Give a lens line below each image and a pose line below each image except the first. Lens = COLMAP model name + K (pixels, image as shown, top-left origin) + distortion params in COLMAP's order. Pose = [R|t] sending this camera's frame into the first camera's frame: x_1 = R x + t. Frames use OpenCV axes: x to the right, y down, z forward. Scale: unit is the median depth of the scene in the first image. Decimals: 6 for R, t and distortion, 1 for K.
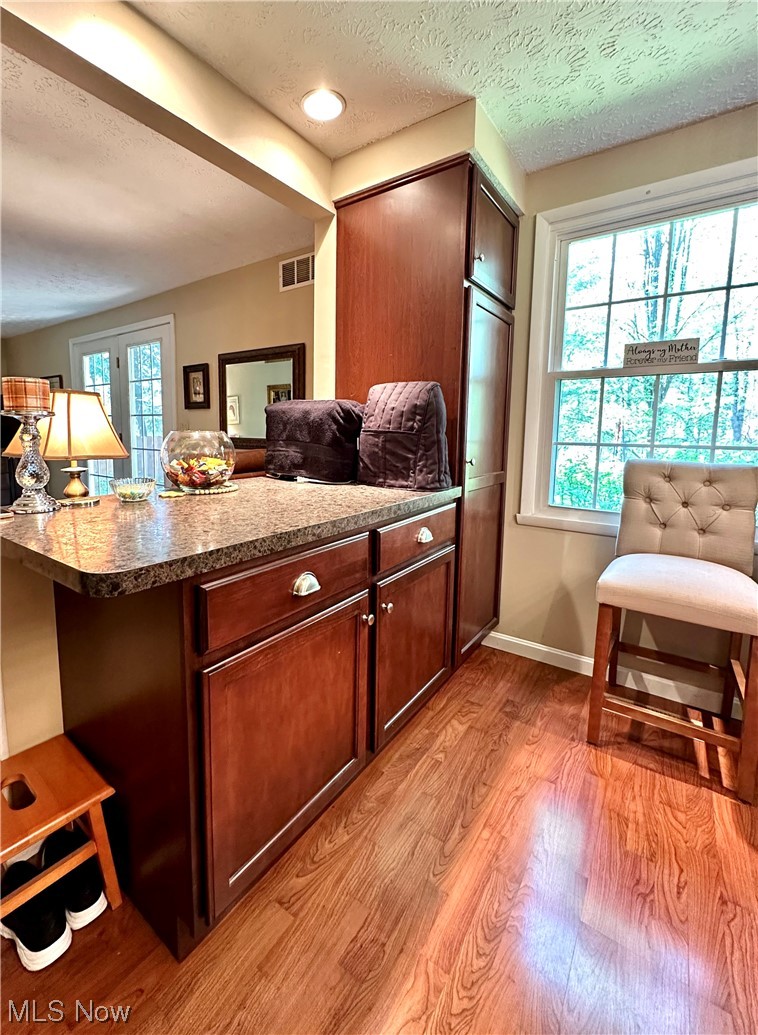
lens RADIAL K [[447.2, 0, 351.5], [0, 447.2, 479.0], [0, 0, 1]] dist [-0.002819, 0.001310]
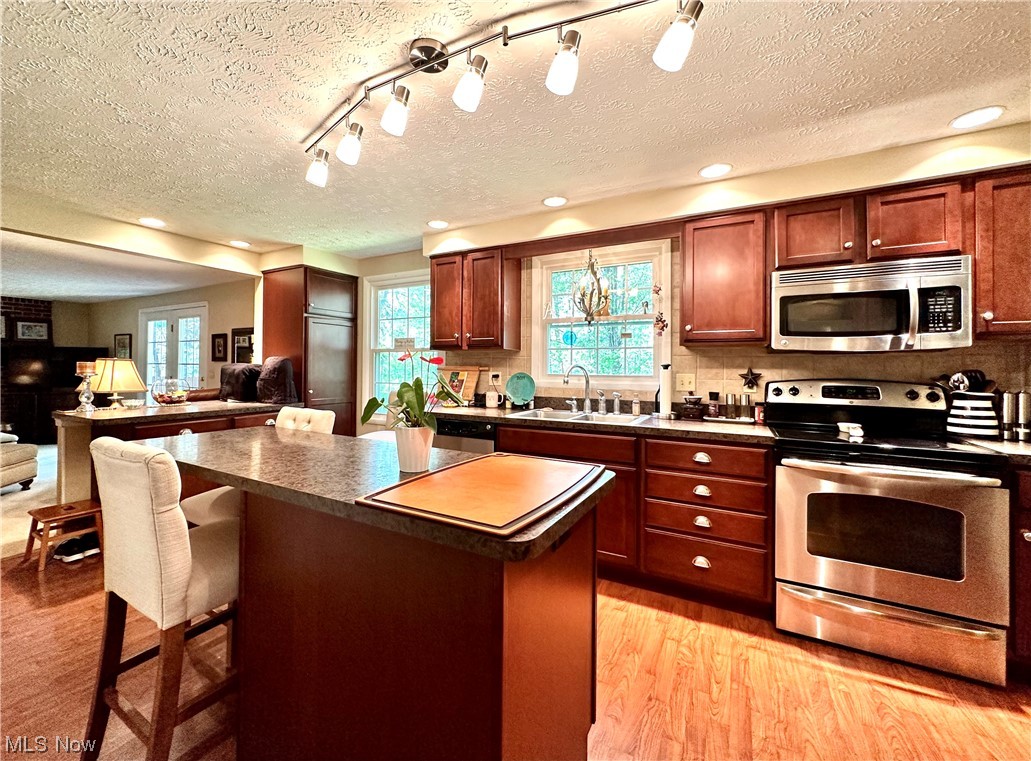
lens RADIAL K [[420.4, 0, 507.0], [0, 420.4, 357.3], [0, 0, 1]] dist [-0.009155, 0.000554]
pose [[0.990800, 0.000082, 0.135332, 0.965076], [0.018048, 0.990987, -0.132737, 0.087310], [-0.134123, 0.133958, 0.981869, -1.214904]]
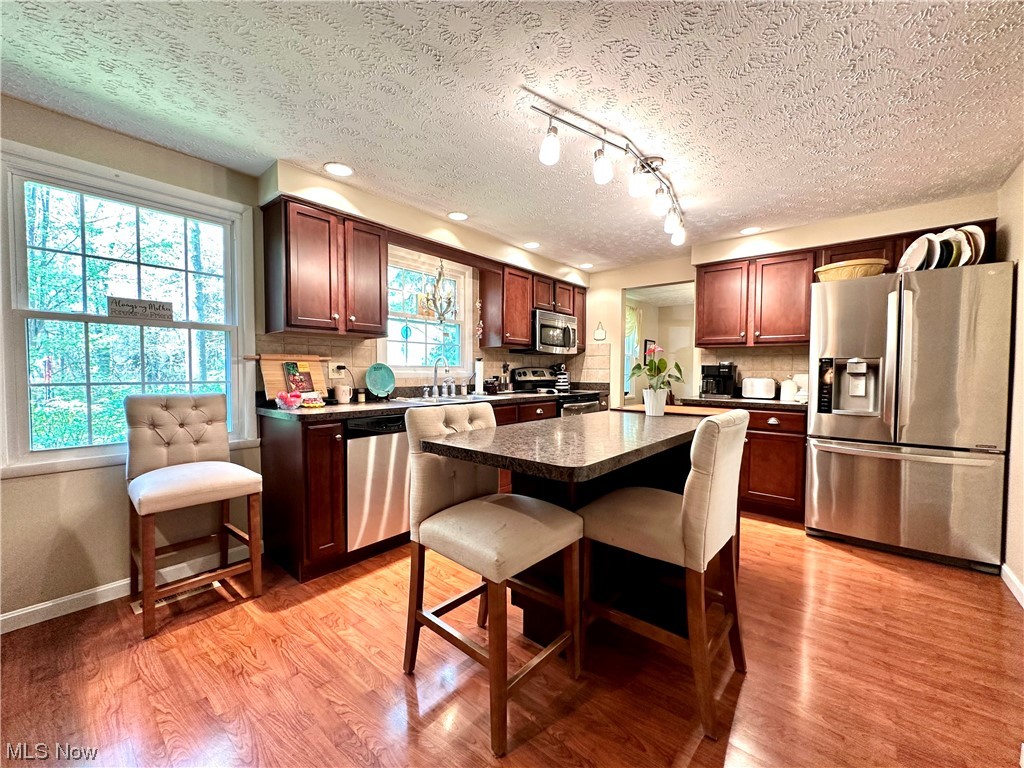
lens RADIAL K [[417.5, 0, 510.3], [0, 417.5, 379.0], [0, 0, 1]] dist [-0.009155, 0.000554]
pose [[0.059240, -0.029913, 0.997795, -0.429888], [0.108187, 0.993856, 0.023371, -0.004021], [-0.992364, 0.106564, 0.062113, -0.074436]]
